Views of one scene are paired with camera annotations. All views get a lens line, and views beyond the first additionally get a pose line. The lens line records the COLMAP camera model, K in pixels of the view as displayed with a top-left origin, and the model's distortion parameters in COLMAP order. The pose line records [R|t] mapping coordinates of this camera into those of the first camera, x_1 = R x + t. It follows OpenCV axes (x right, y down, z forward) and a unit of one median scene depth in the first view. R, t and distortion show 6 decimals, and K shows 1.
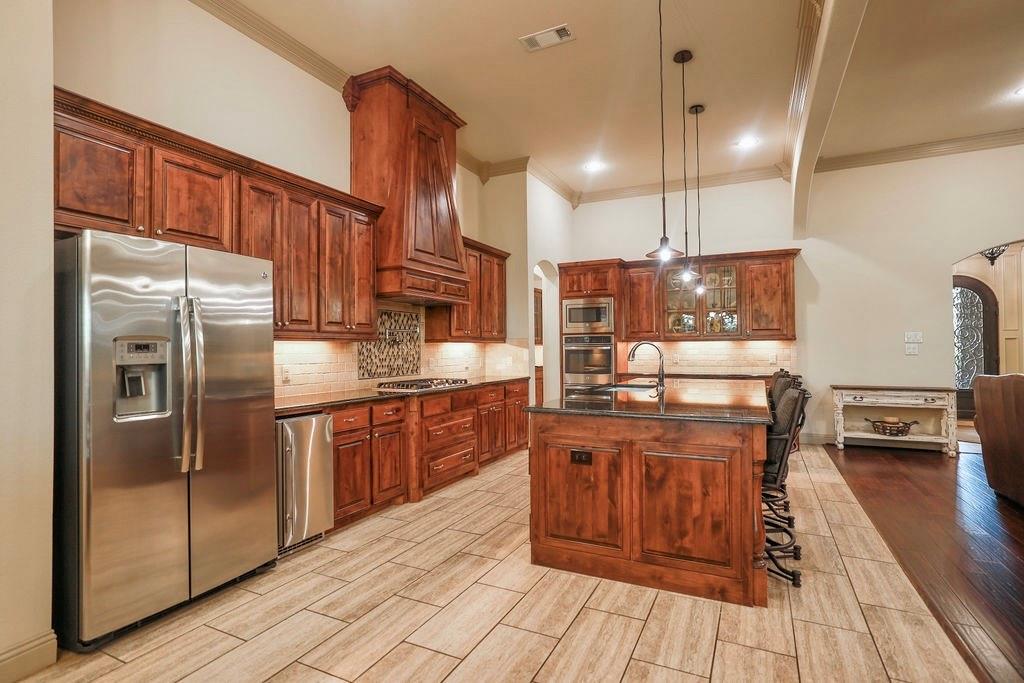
lens RADIAL K [[502.8, 0, 515.1], [0, 502.8, 342.5], [0, 0, 1]] dist [-0.004076, -0.000097]
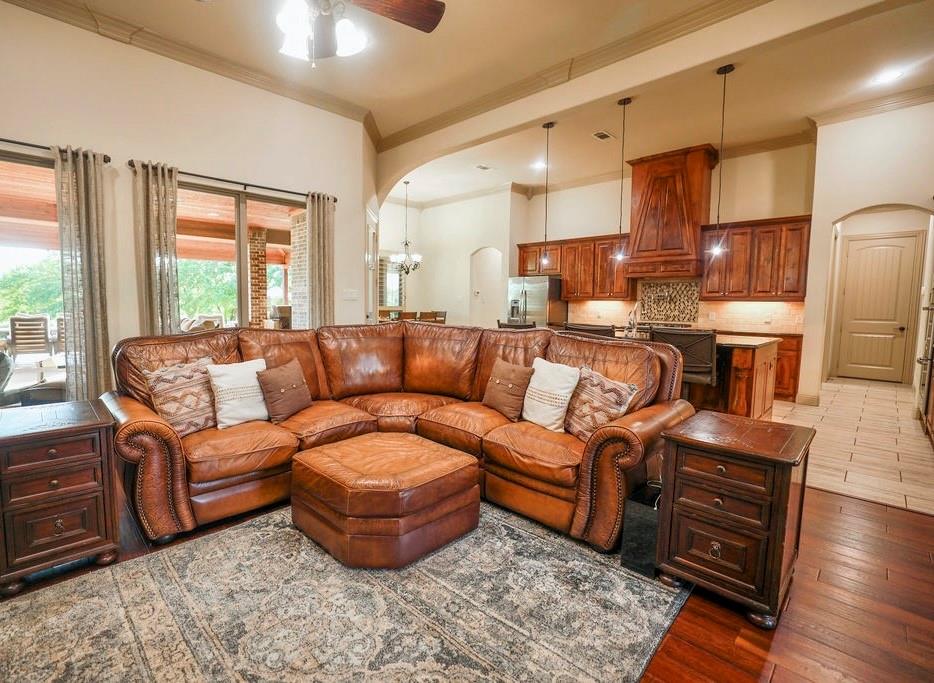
lens RADIAL K [[431.3, 0, 443.2], [0, 431.3, 336.1], [0, 0, 1]] dist [-0.001919, 0.000565]
pose [[-0.336548, 0.079939, -0.938267, 1.398002], [0.002327, 0.996458, 0.084062, -0.006908], [0.941663, 0.026107, -0.335542, 0.765361]]
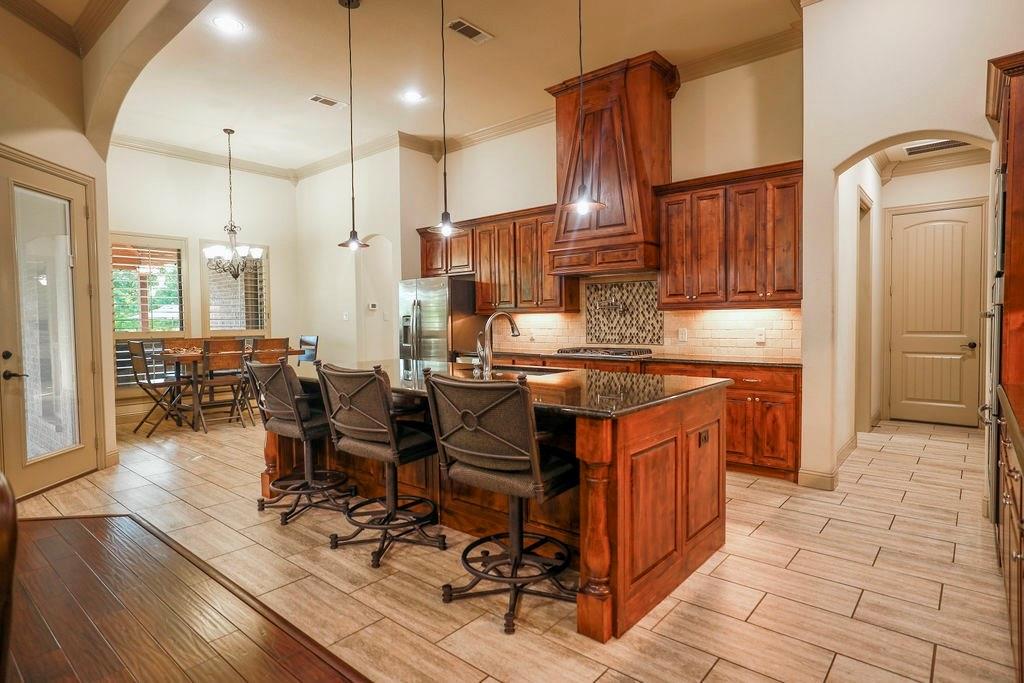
lens RADIAL K [[543.0, 0, 515.9], [0, 543.0, 338.1], [0, 0, 1]] dist [-0.002901, -0.000559]
pose [[-0.249951, 0.047967, -0.967070, 0.918648], [0.026612, 0.998735, 0.042660, 0.000264], [0.967893, -0.015073, -0.250911, 1.060654]]
